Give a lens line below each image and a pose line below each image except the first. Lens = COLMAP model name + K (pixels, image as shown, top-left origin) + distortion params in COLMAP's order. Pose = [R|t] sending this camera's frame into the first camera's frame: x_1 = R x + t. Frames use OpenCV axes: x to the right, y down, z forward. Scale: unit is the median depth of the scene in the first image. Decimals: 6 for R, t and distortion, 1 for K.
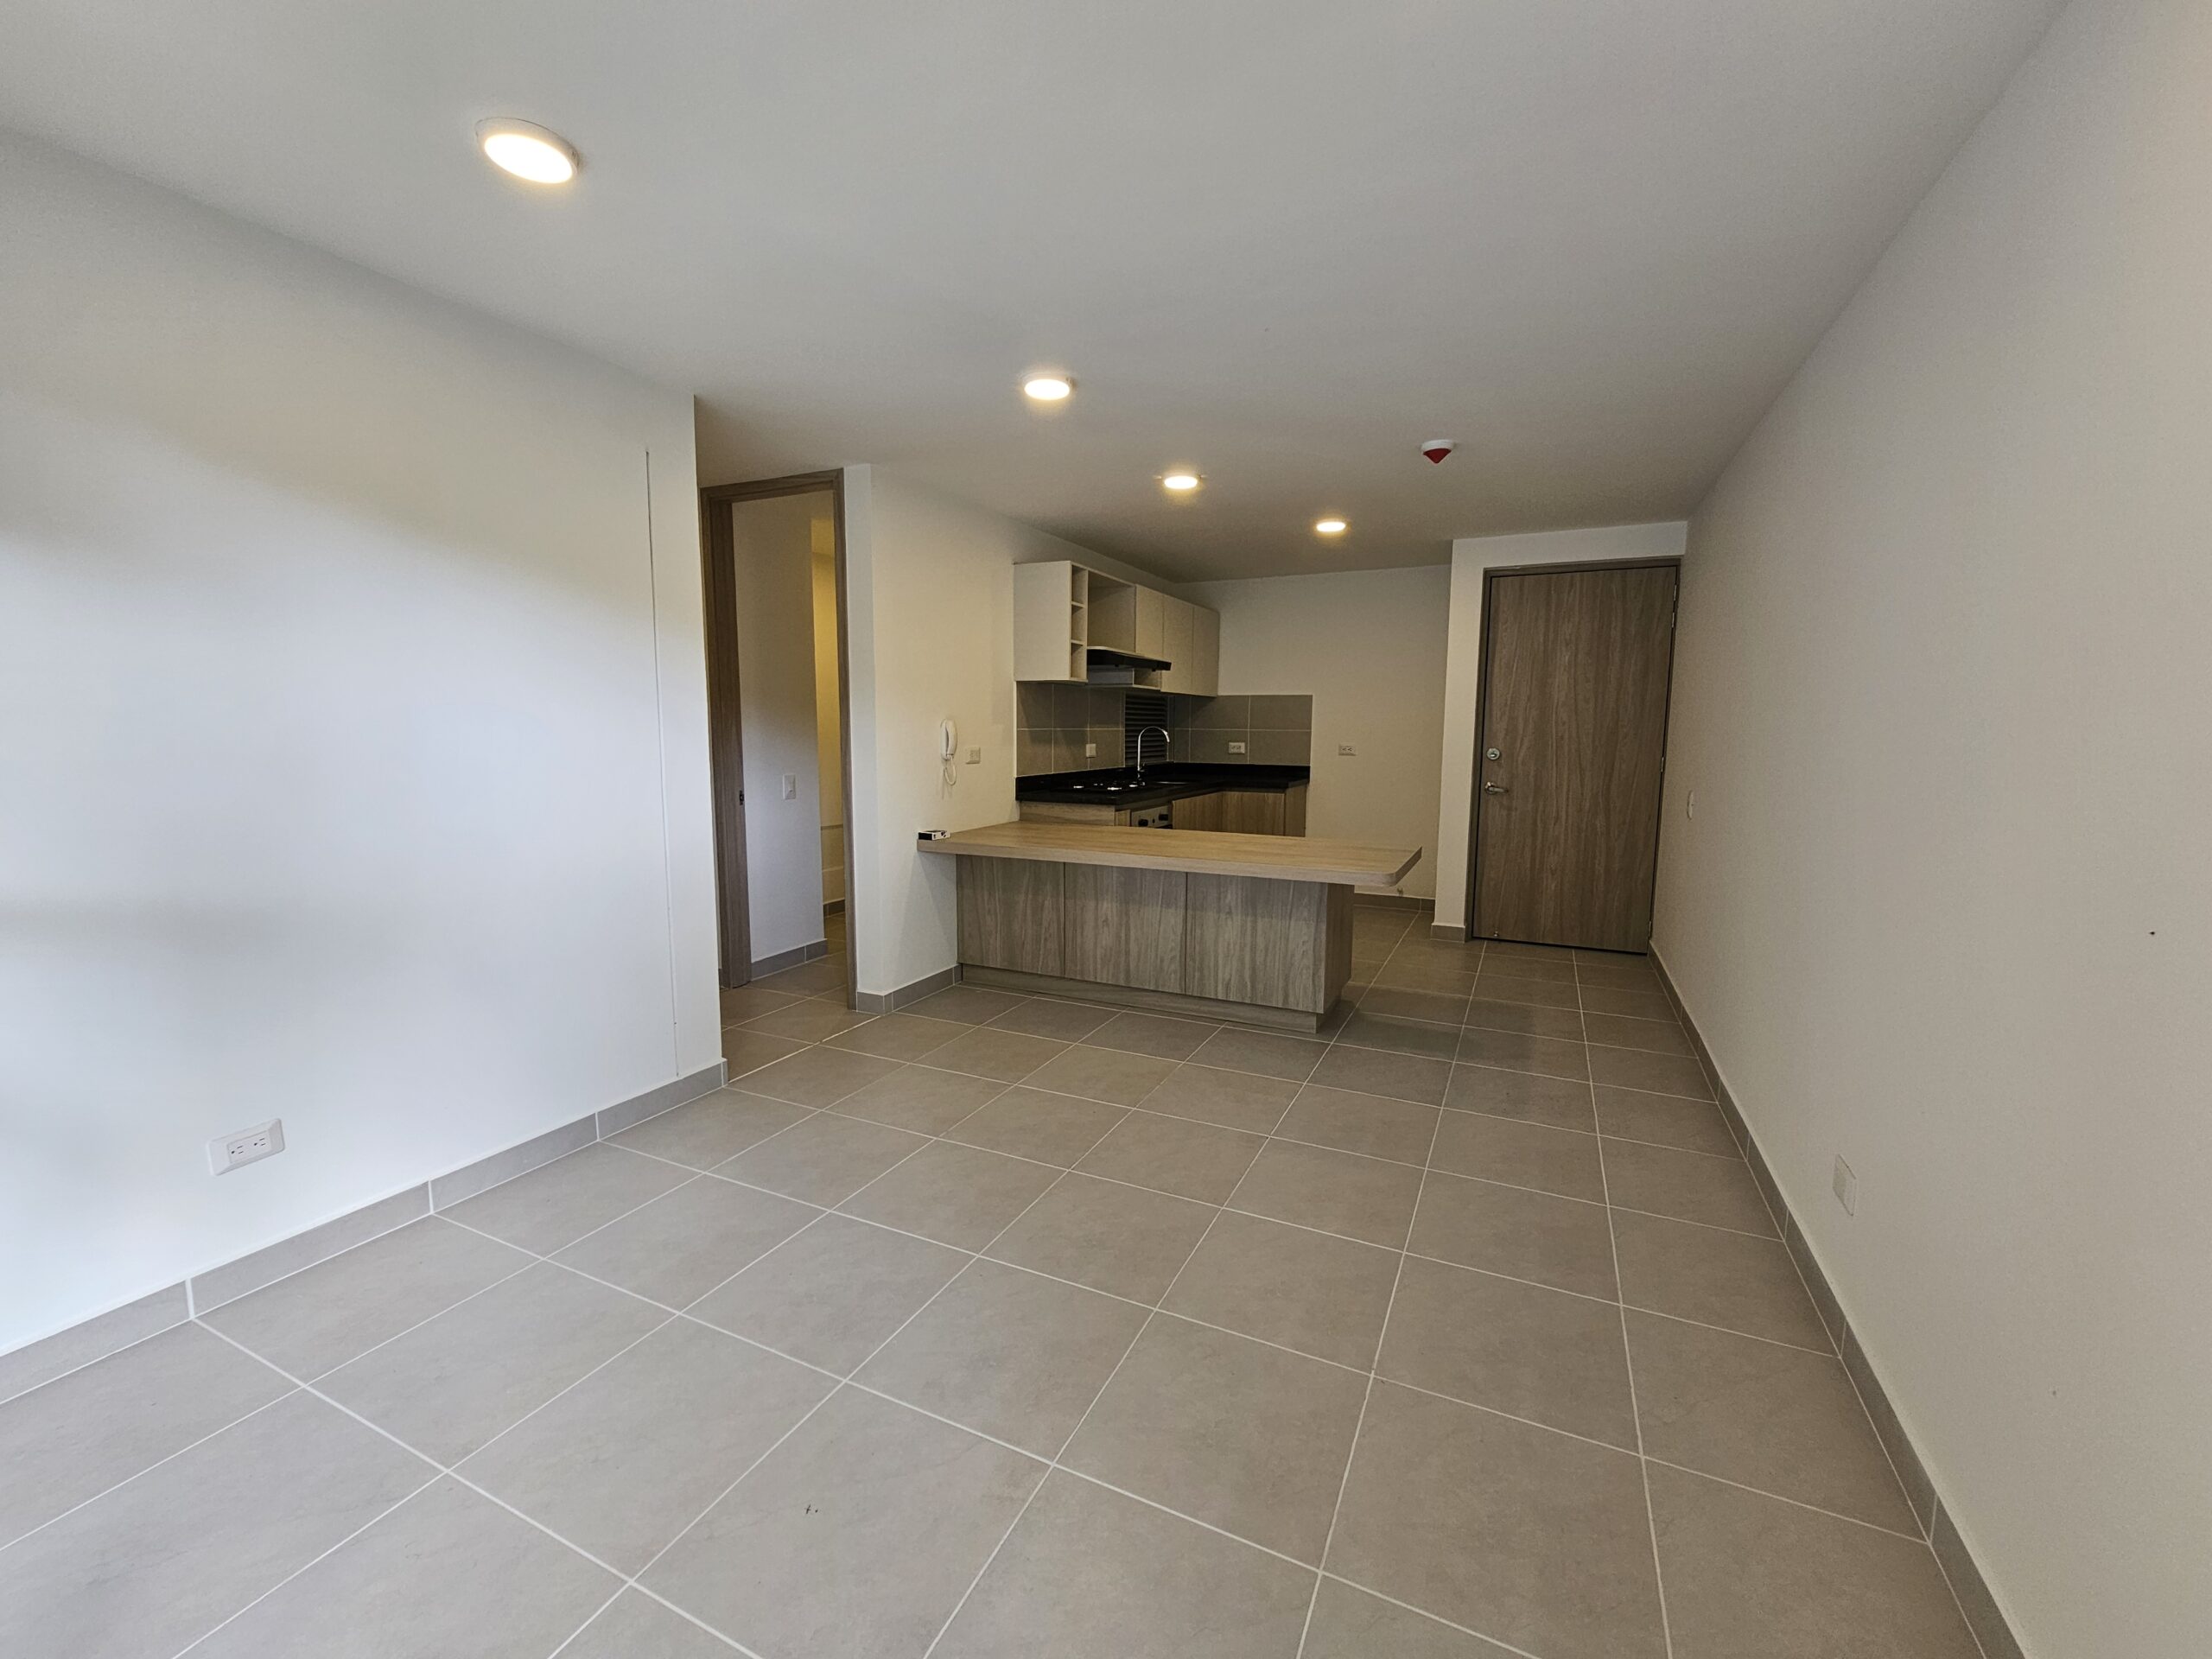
lens RADIAL K [[904.2, 0, 1106.0], [0, 904.2, 829.5], [0, 0, 1]] dist [0.008421, -0.000397]
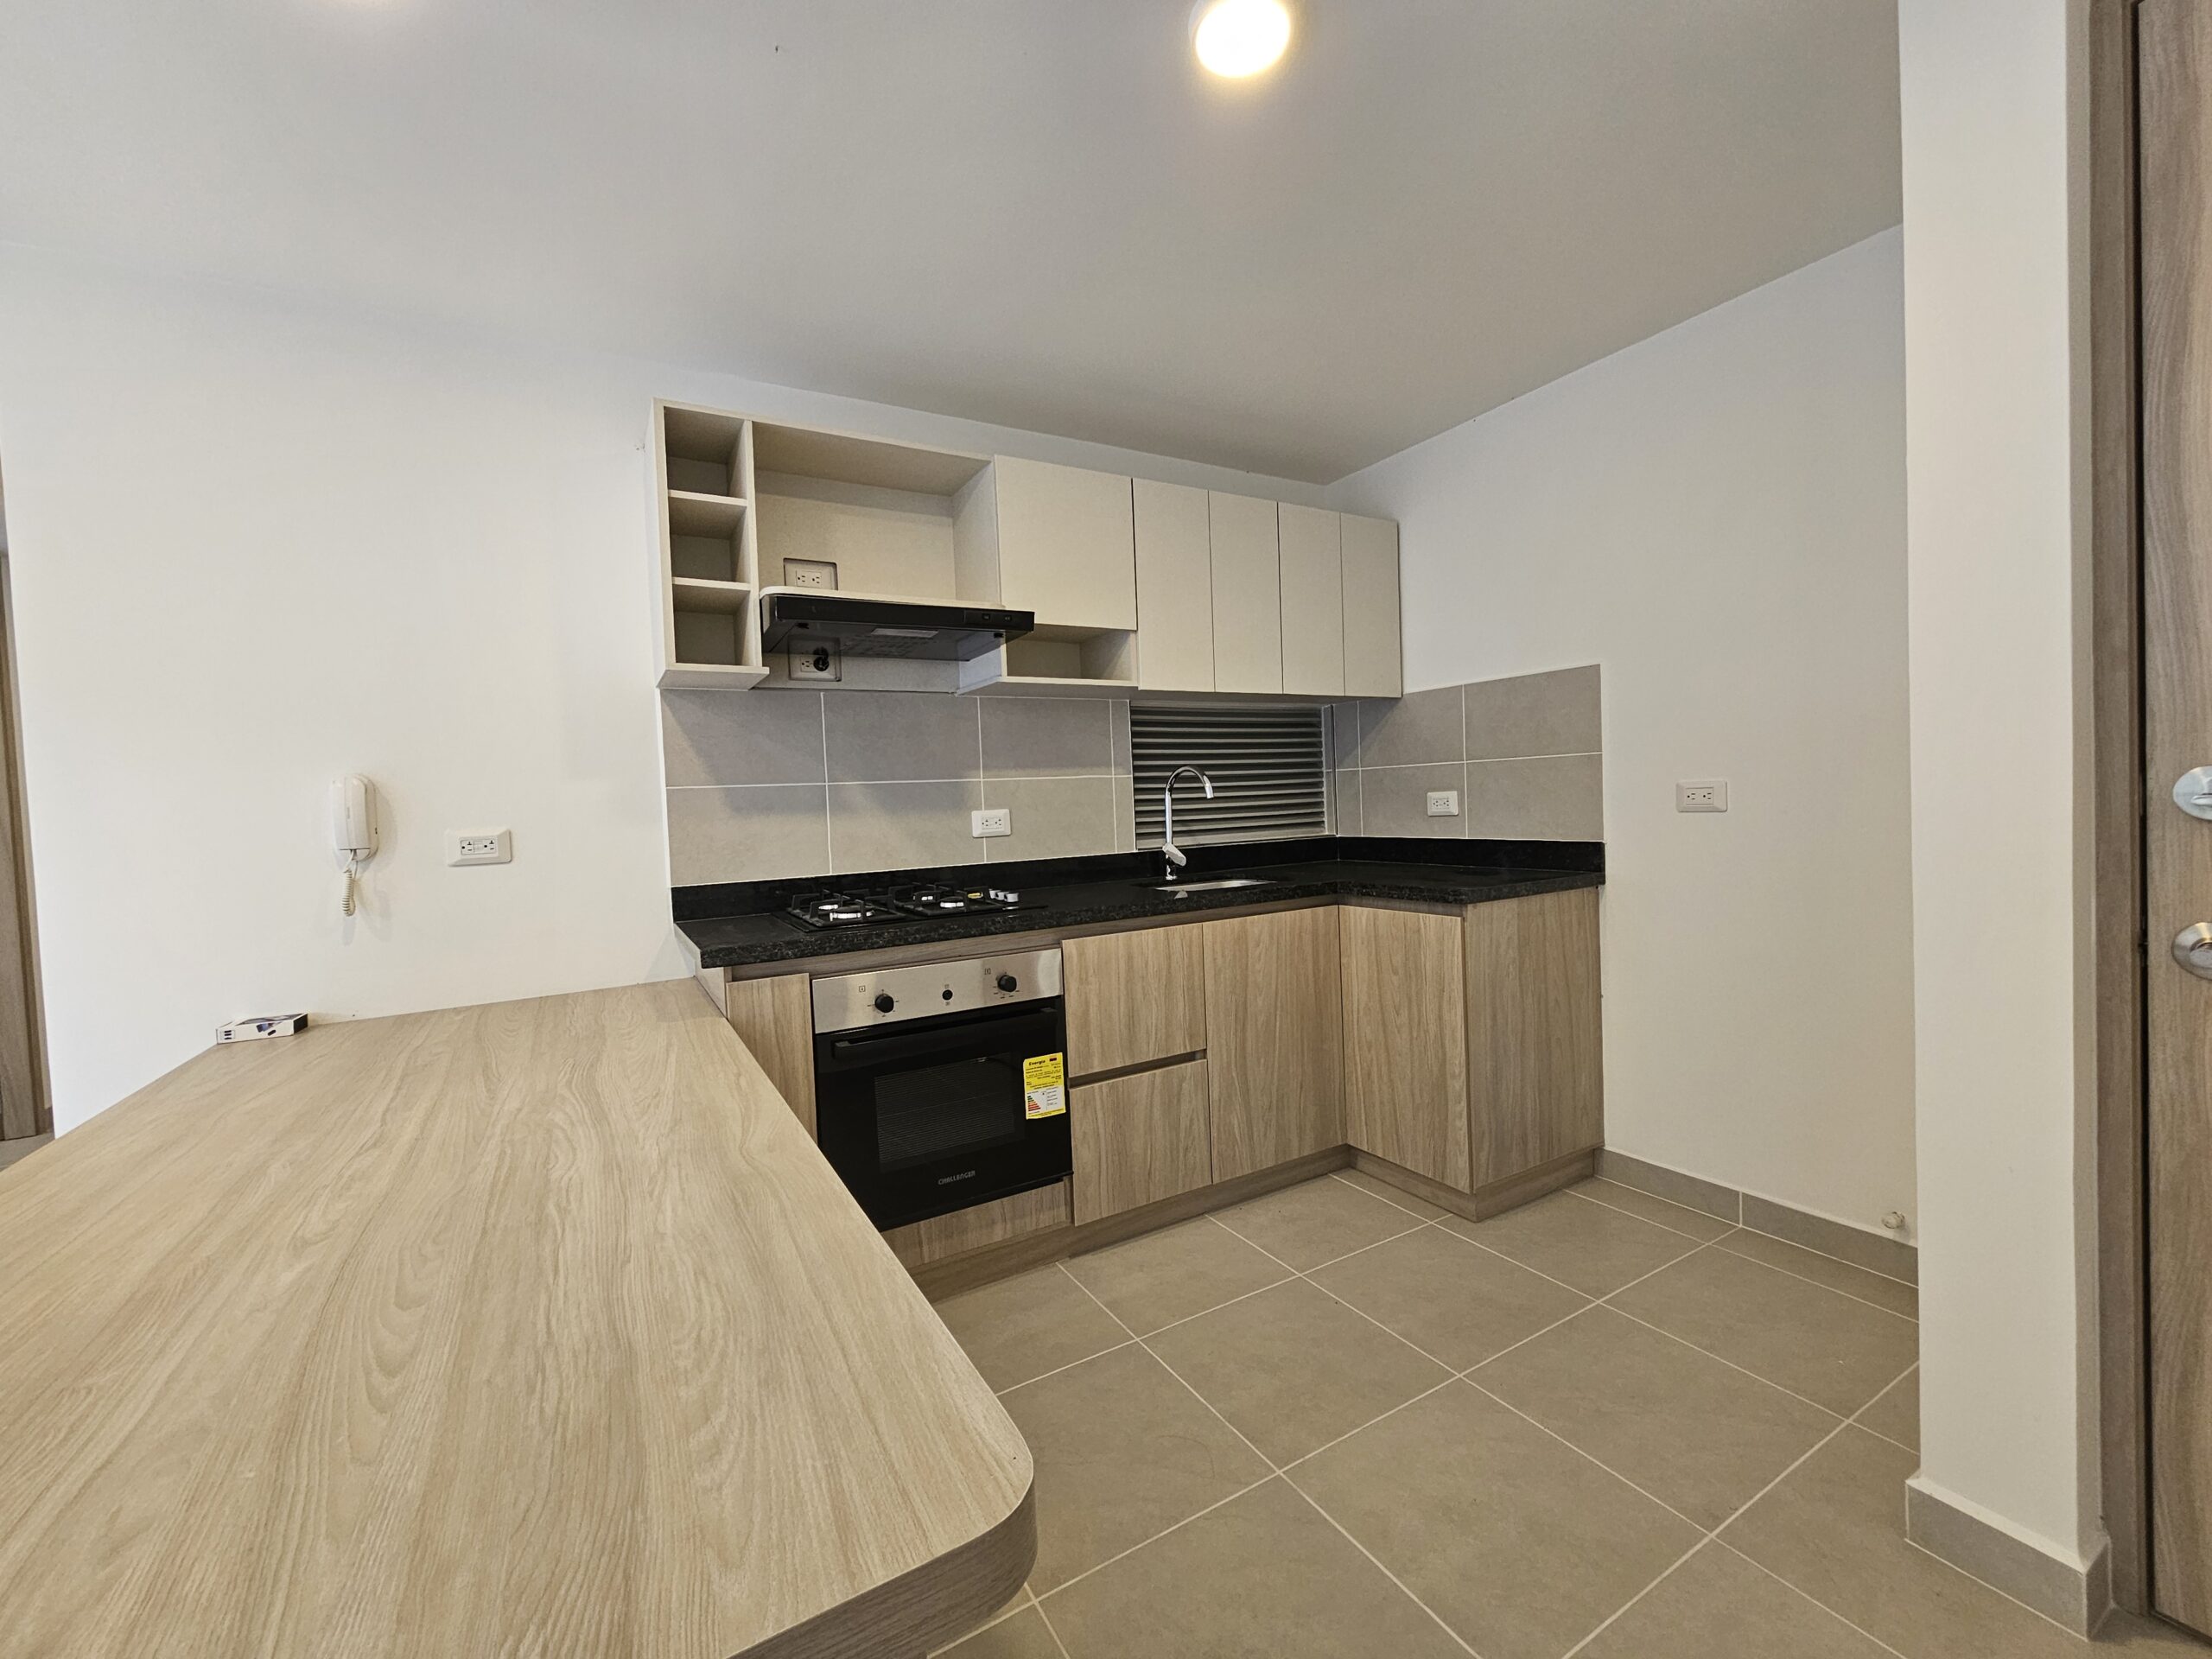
lens RADIAL K [[903.3, 0, 1106.0], [0, 903.3, 829.5], [0, 0, 1]] dist [-0.000435, -0.000158]
pose [[0.826497, -0.025058, -0.562383, 0.284566], [-0.016031, 0.997556, -0.068009, -0.047541], [0.562713, 0.065225, 0.824075, 0.582320]]
